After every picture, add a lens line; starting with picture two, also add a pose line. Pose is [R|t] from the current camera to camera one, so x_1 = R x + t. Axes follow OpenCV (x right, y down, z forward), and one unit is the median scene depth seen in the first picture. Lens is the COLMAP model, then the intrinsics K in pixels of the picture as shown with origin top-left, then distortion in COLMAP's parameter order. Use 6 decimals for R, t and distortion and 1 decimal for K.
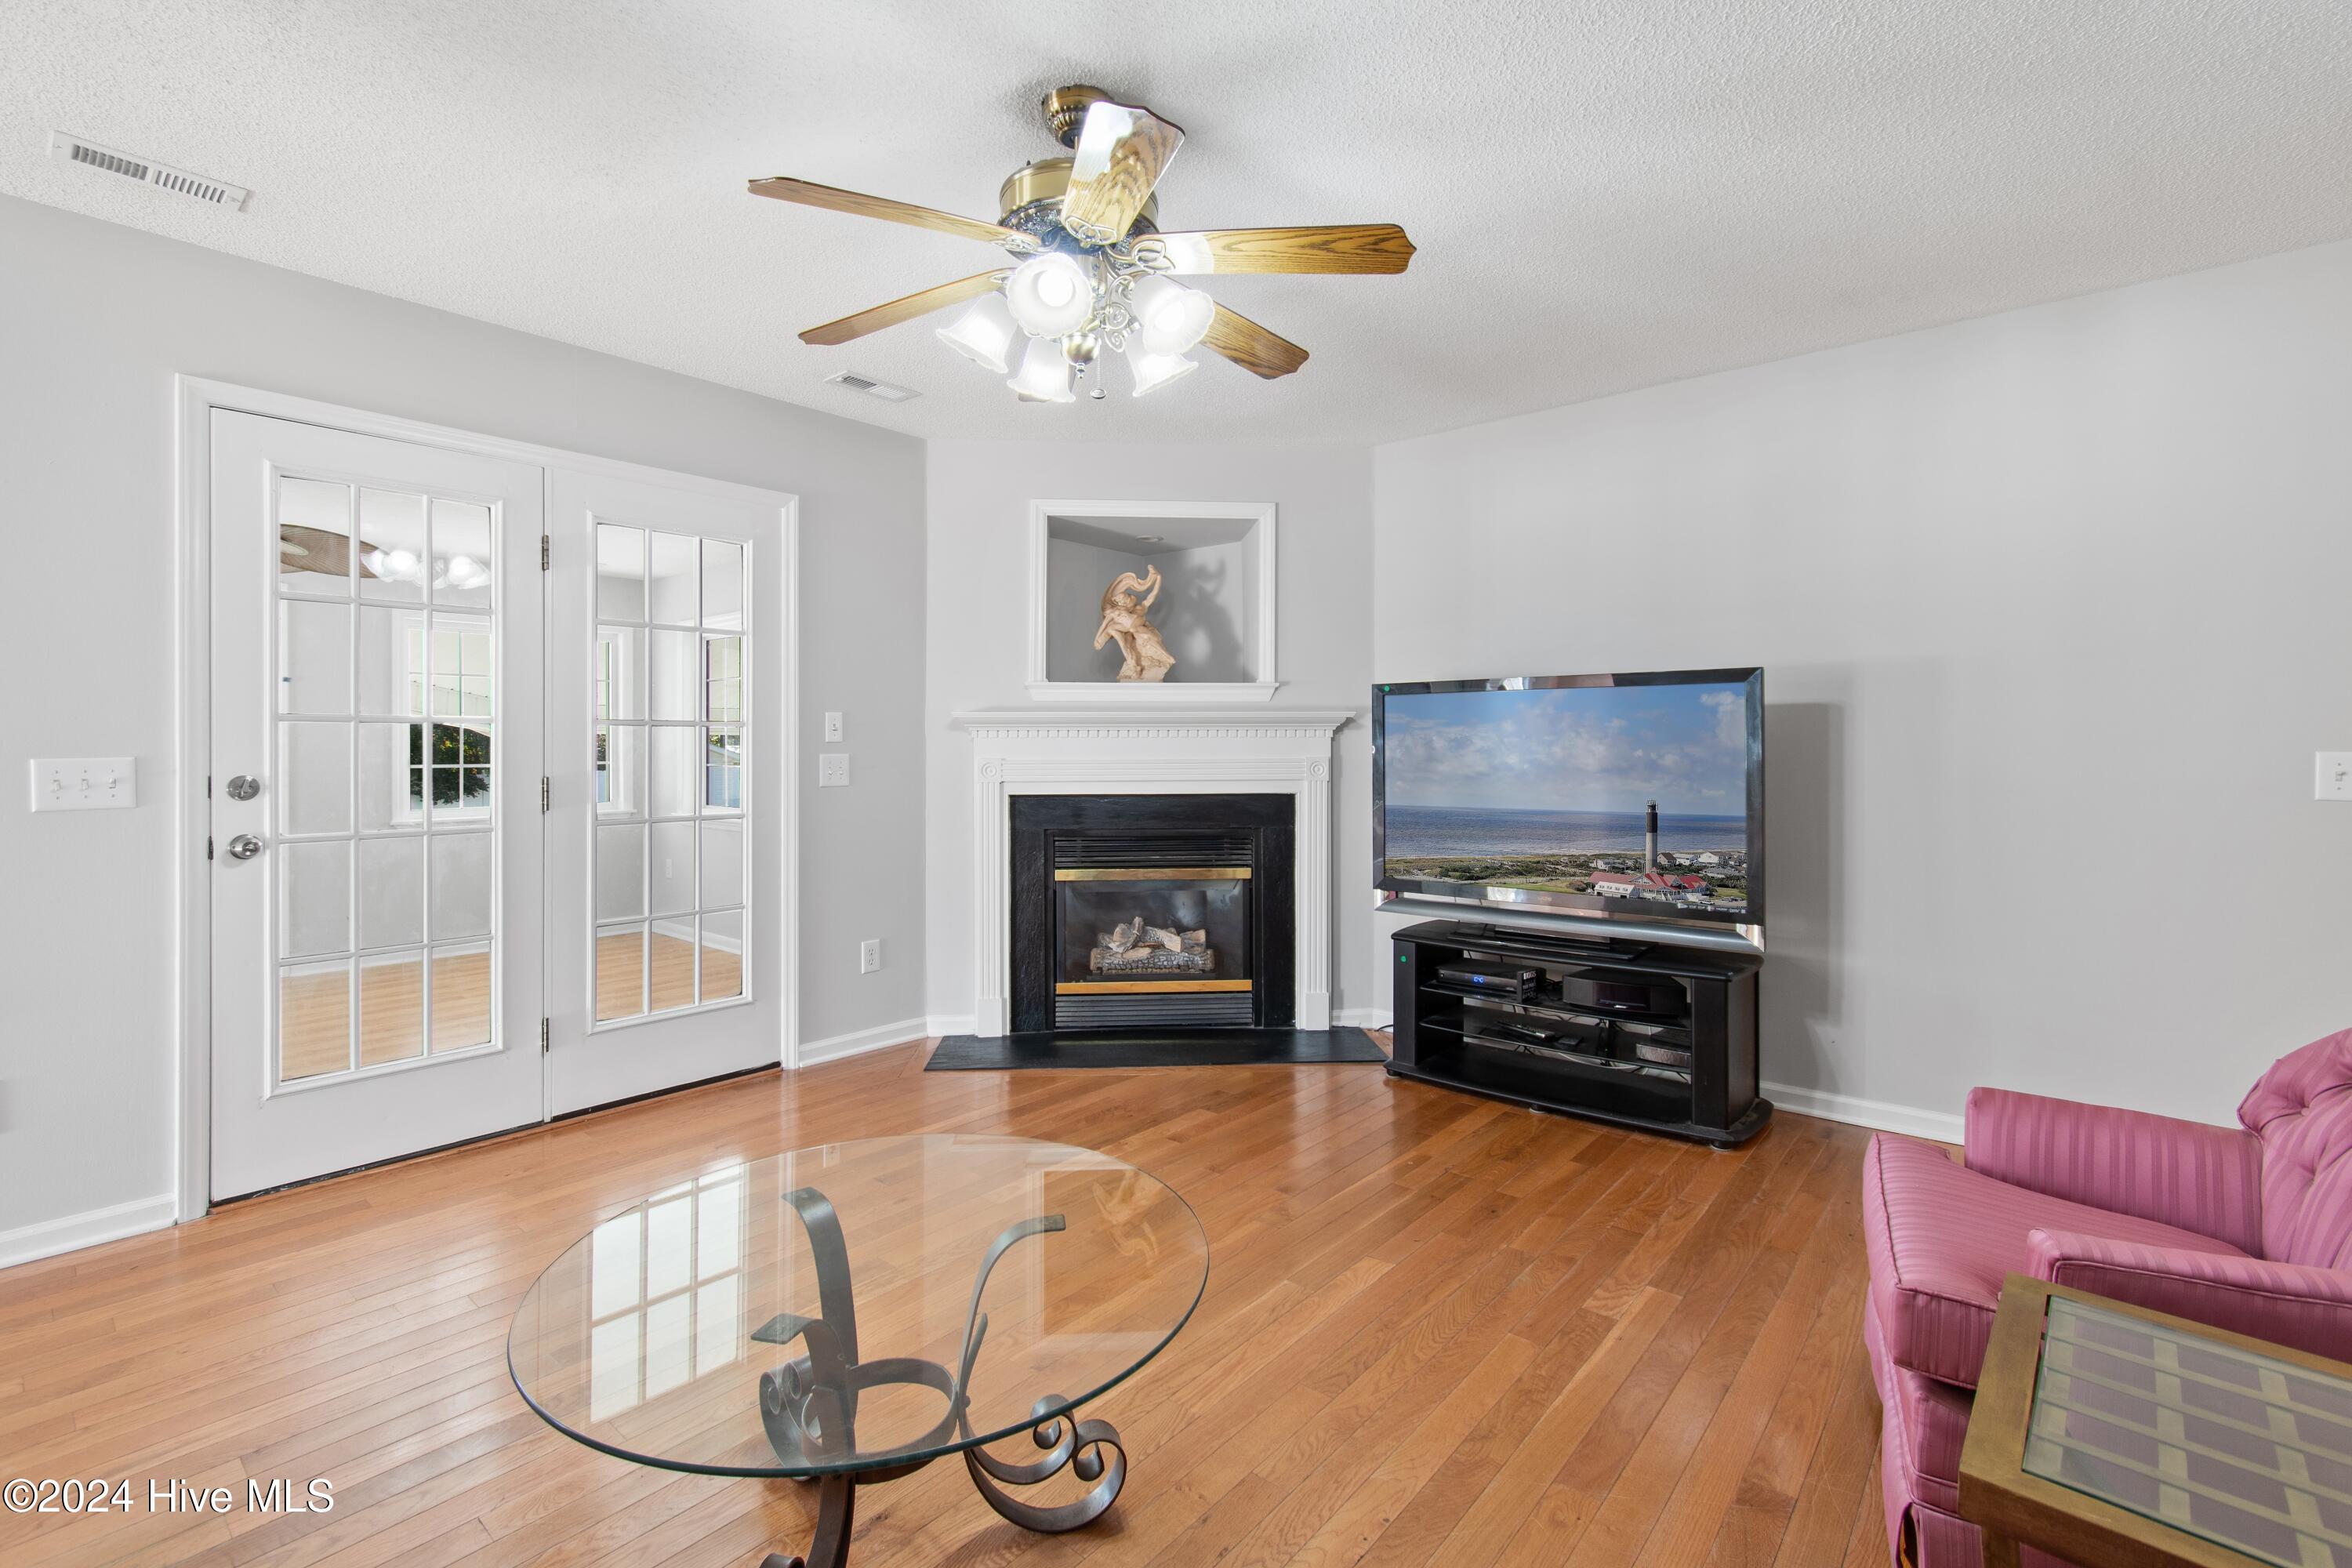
lens RADIAL K [[1046.0, 0, 1173.8], [0, 1046.0, 749.7], [0, 0, 1]] dist [0.000024, -0.001200]
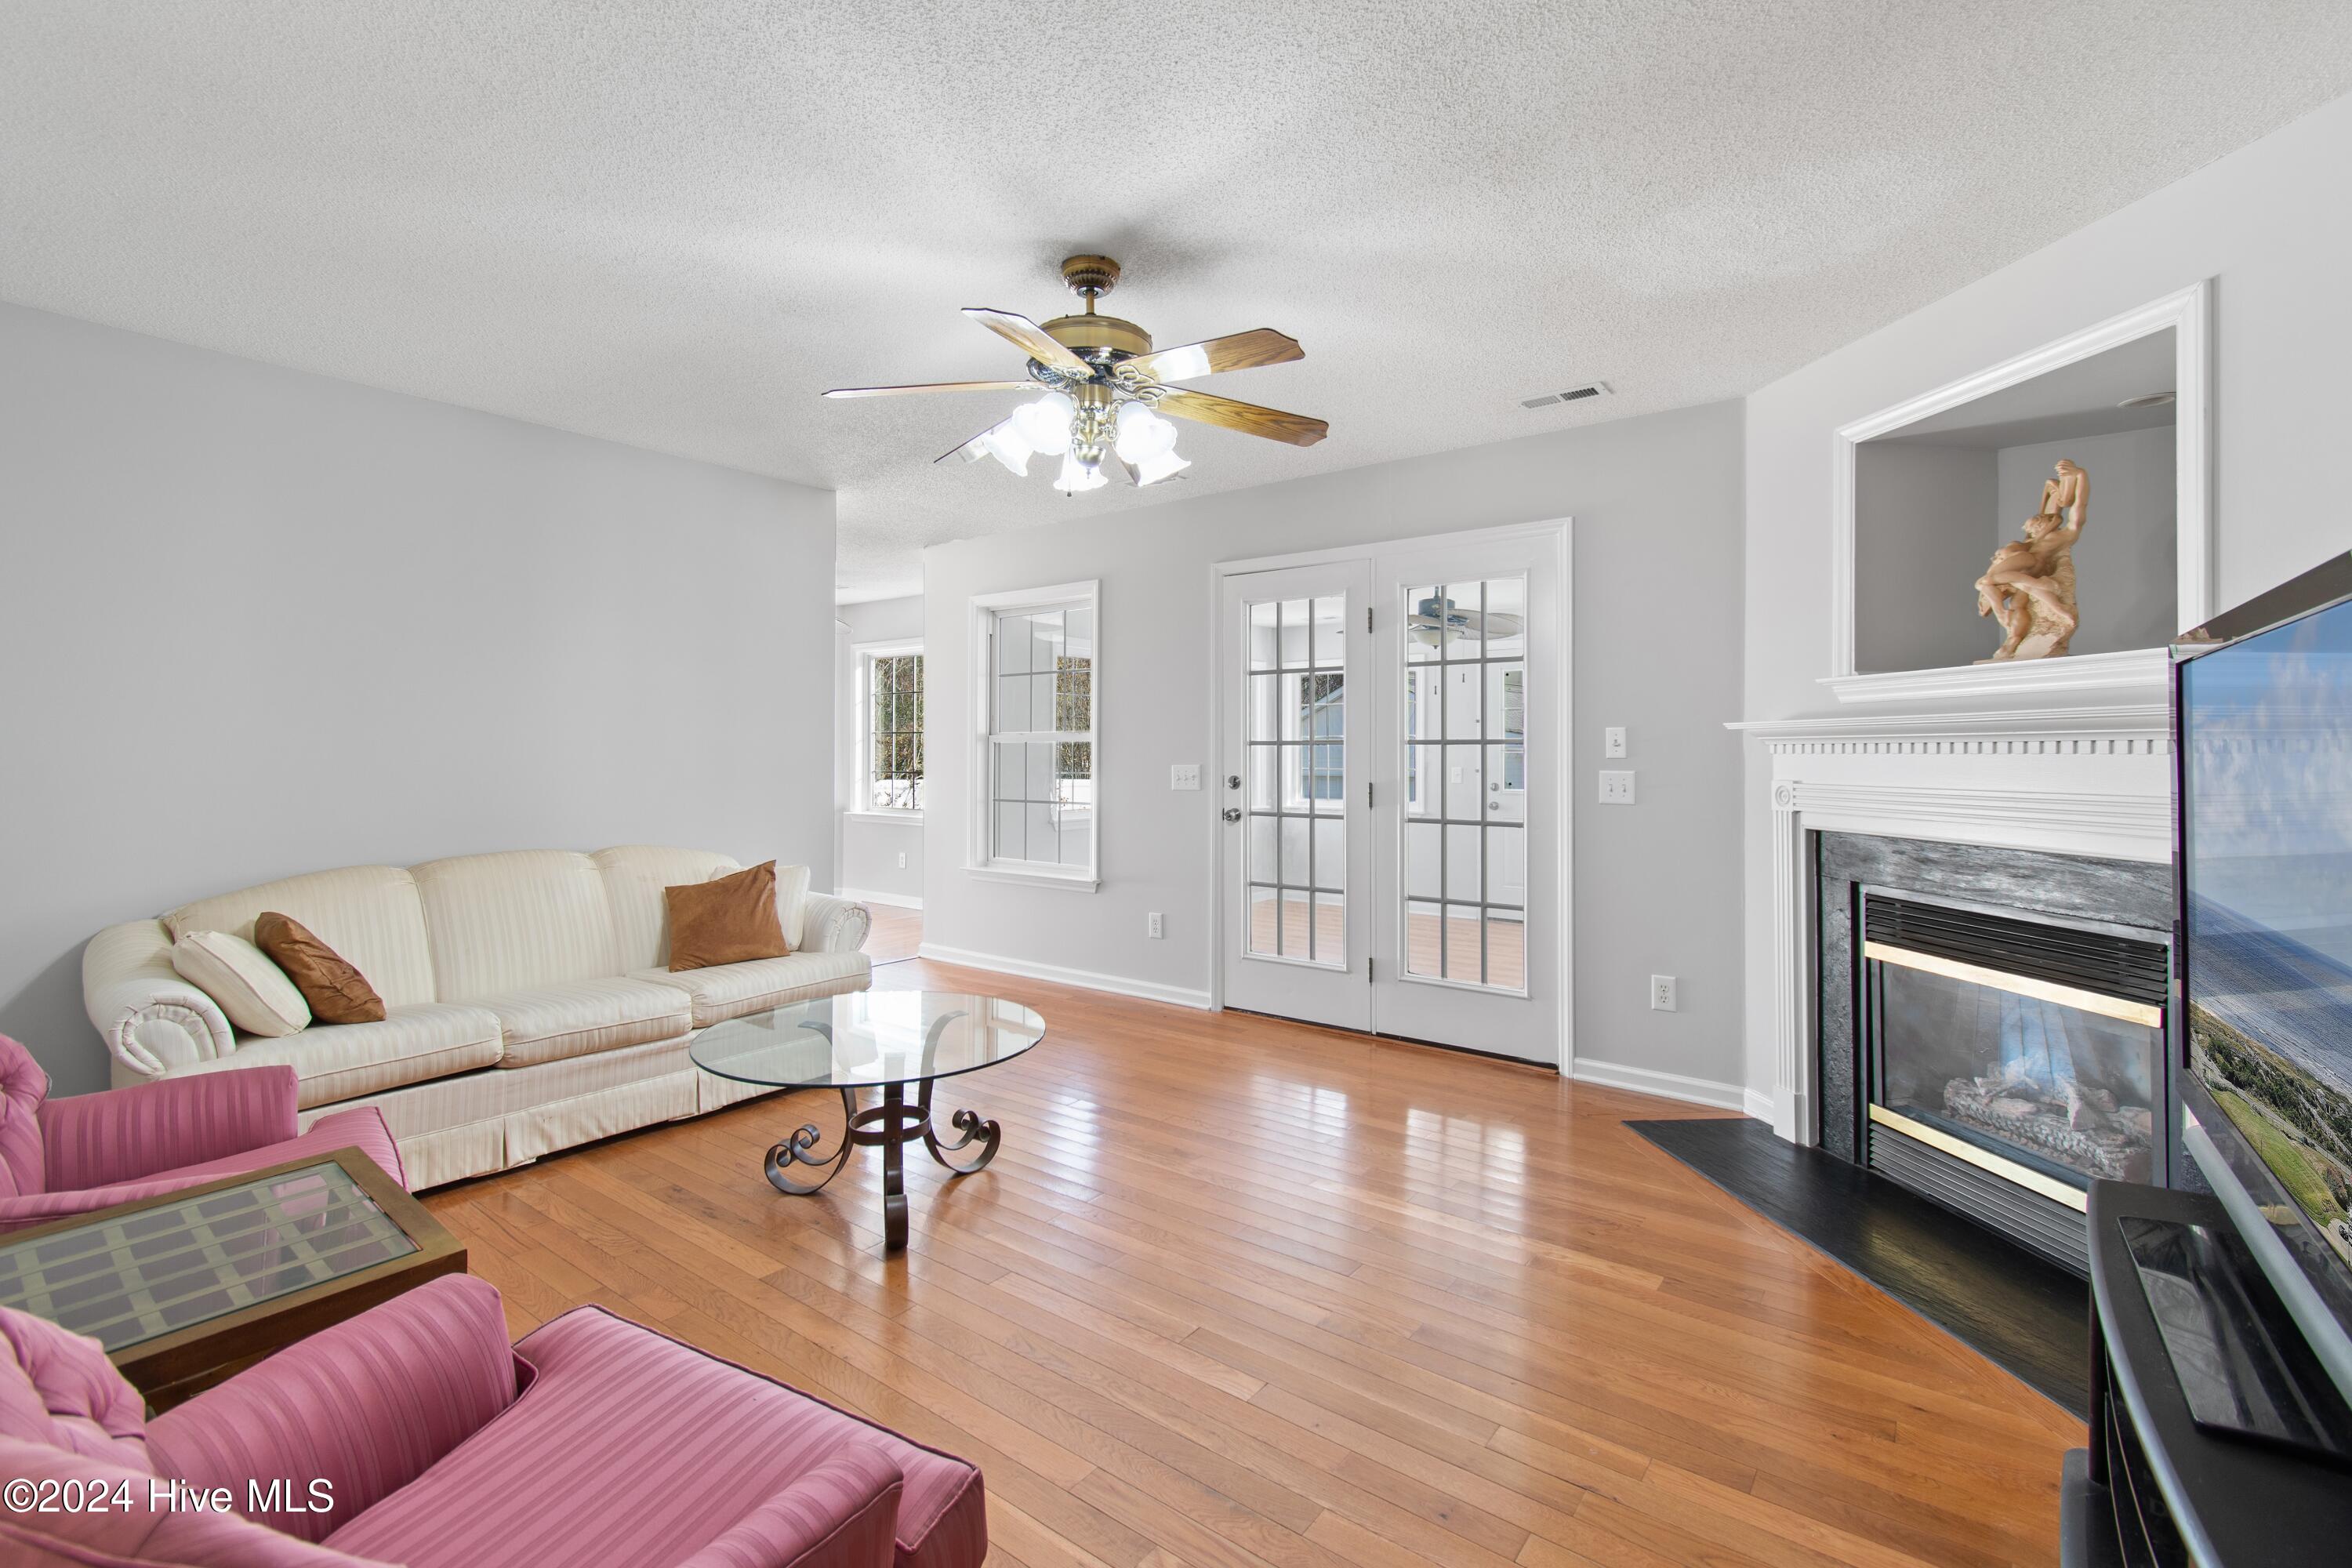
lens RADIAL K [[1030.3, 0, 1214.8], [0, 1030.3, 756.1], [0, 0, 1]] dist [-0.000719, -0.000345]
pose [[0.080936, 0.000882, -0.996719, 0.591307], [-0.010460, 0.999945, 0.000036, -0.005324], [0.996664, 0.010422, 0.080941, 0.552039]]
